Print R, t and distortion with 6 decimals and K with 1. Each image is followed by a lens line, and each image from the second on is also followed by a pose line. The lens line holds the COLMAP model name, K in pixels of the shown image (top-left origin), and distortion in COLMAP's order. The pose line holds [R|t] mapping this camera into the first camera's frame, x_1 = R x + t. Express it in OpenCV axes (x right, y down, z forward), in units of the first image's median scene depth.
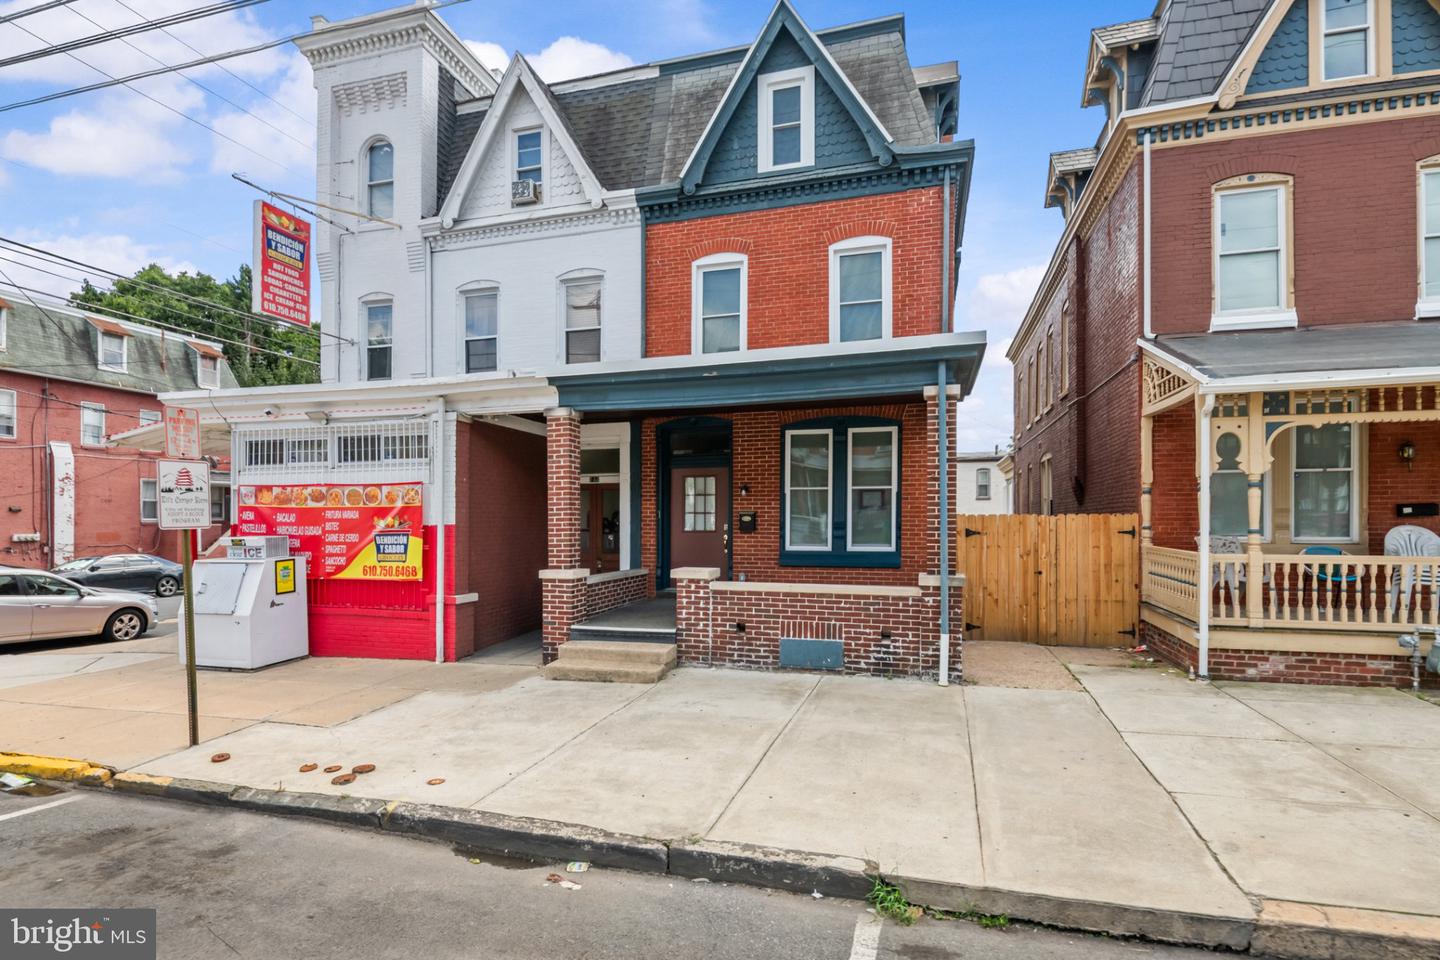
lens RADIAL K [[695.8, 0, 723.7], [0, 695.8, 527.8], [0, 0, 1]] dist [0.003111, -0.008096]
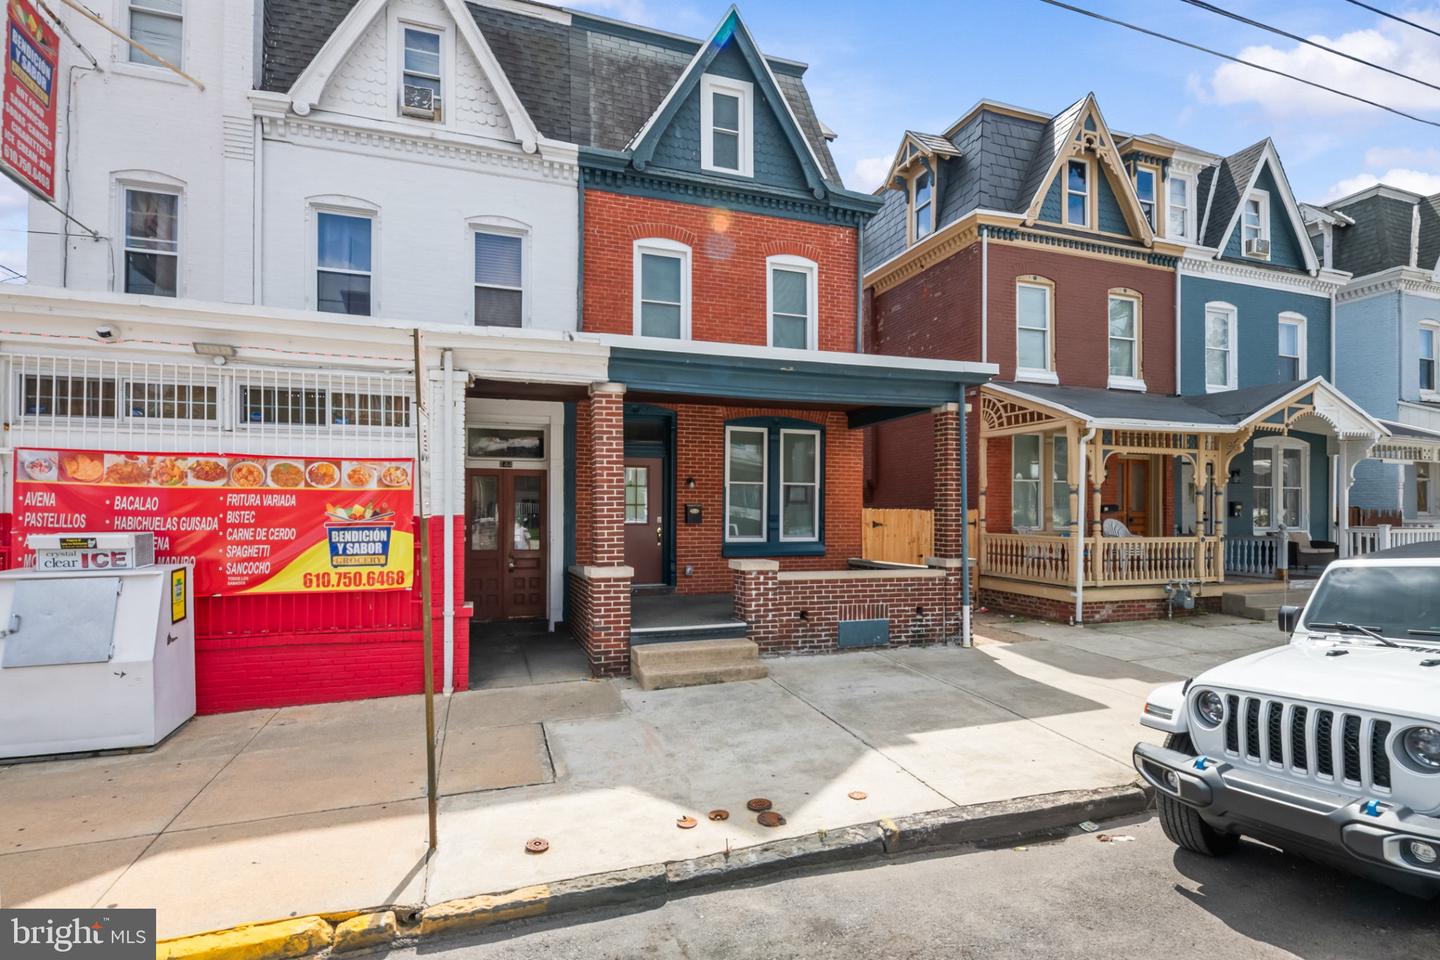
lens RADIAL K [[695.8, 0, 711.8], [0, 695.8, 515.0], [0, 0, 1]] dist [0.003111, -0.008096]
pose [[0.819953, 0.005105, 0.572408, -0.600046], [0.001049, 0.999945, -0.010420, 0.003436], [-0.572430, 0.009145, 0.819903, 0.196456]]
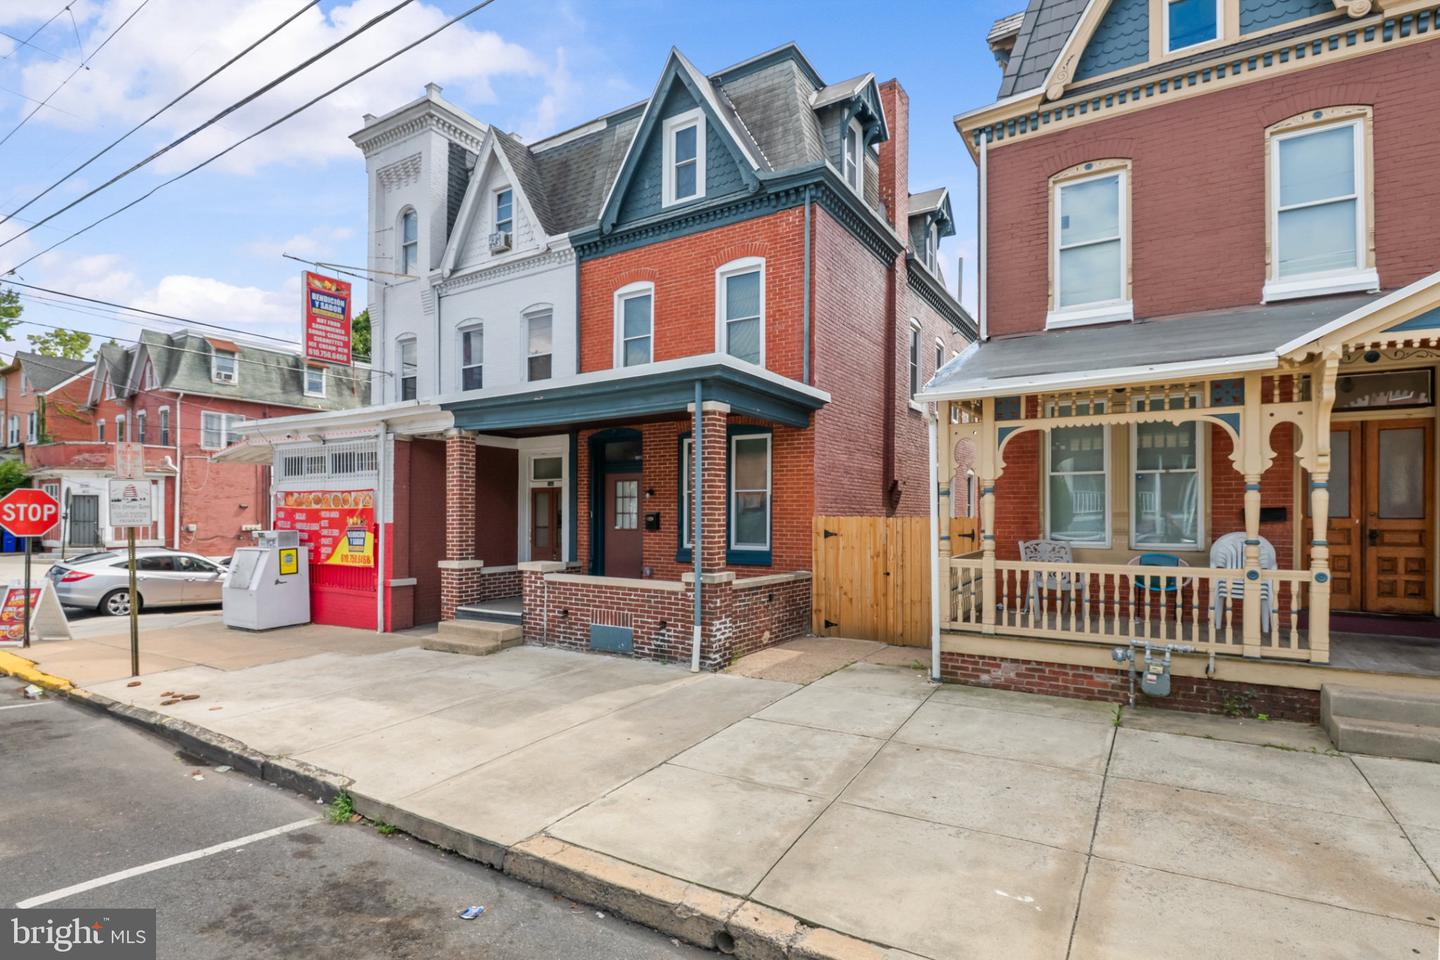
lens RADIAL K [[695.8, 0, 735.1], [0, 695.8, 516.7], [0, 0, 1]] dist [0.003111, -0.008096]
pose [[0.965362, 0.004960, -0.260866, 0.528228], [-0.006922, 0.999954, -0.006600, -0.011839], [0.260821, 0.008177, 0.965352, -0.046281]]
